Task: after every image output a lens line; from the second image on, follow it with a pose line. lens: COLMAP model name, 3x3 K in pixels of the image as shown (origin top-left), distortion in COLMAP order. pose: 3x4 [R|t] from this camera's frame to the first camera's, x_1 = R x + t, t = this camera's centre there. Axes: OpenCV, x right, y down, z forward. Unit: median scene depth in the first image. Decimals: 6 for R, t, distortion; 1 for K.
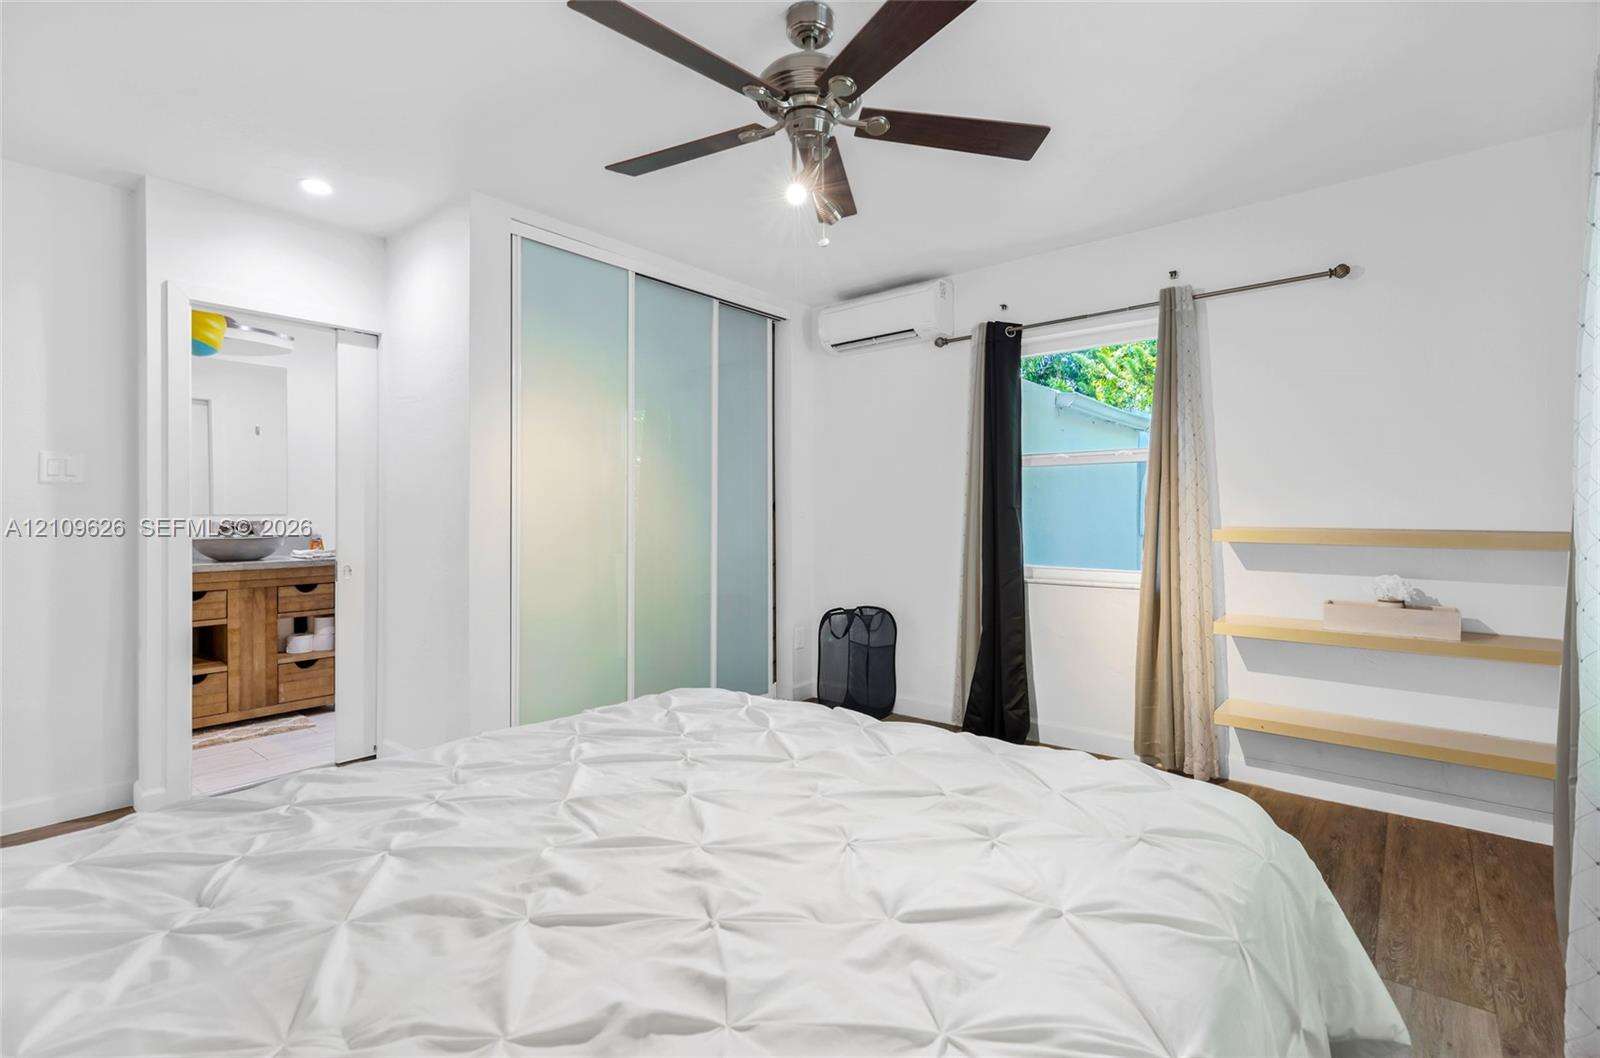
lens RADIAL K [[738.9, 0, 799.1], [0, 738.9, 524.0], [0, 0, 1]] dist [0.000952, 0.000014]
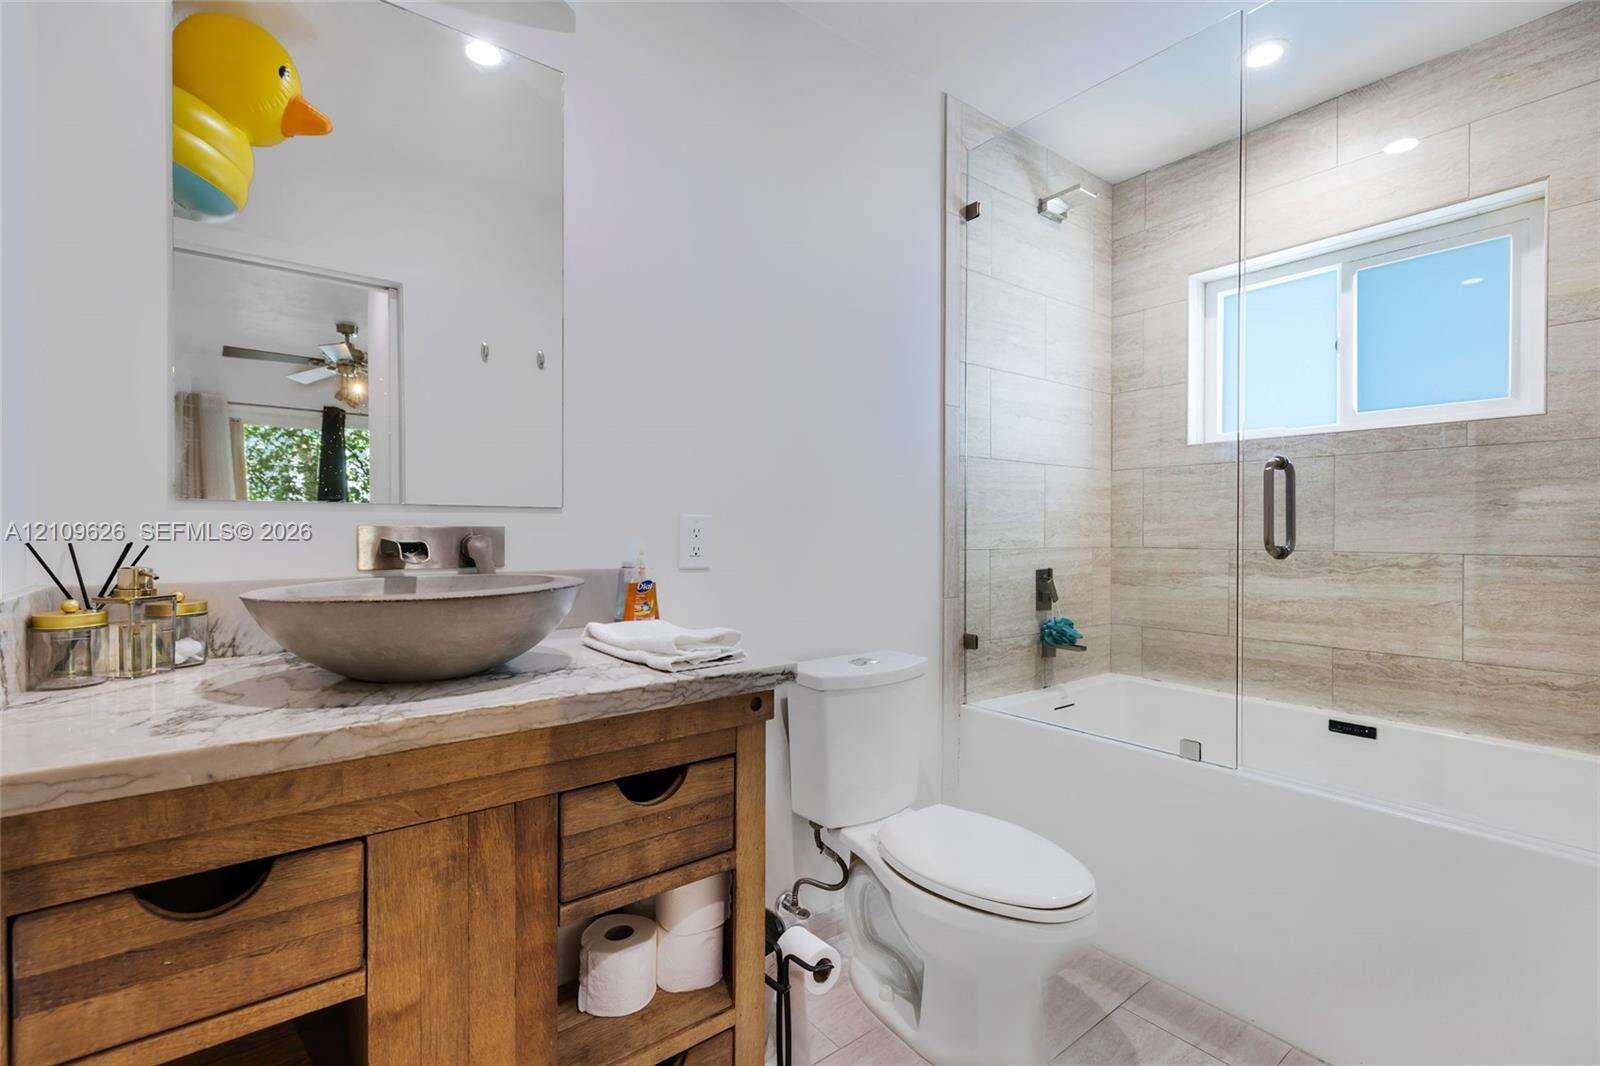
lens RADIAL K [[722.9, 0, 802.1], [0, 722.9, 536.9], [0, 0, 1]] dist [-0.001145, -0.000076]
pose [[0.975849, -0.001642, -0.218440, -0.577053], [0.000660, 0.999989, -0.004567, 0.000077], [0.218445, 0.004312, 0.975840, 0.786980]]
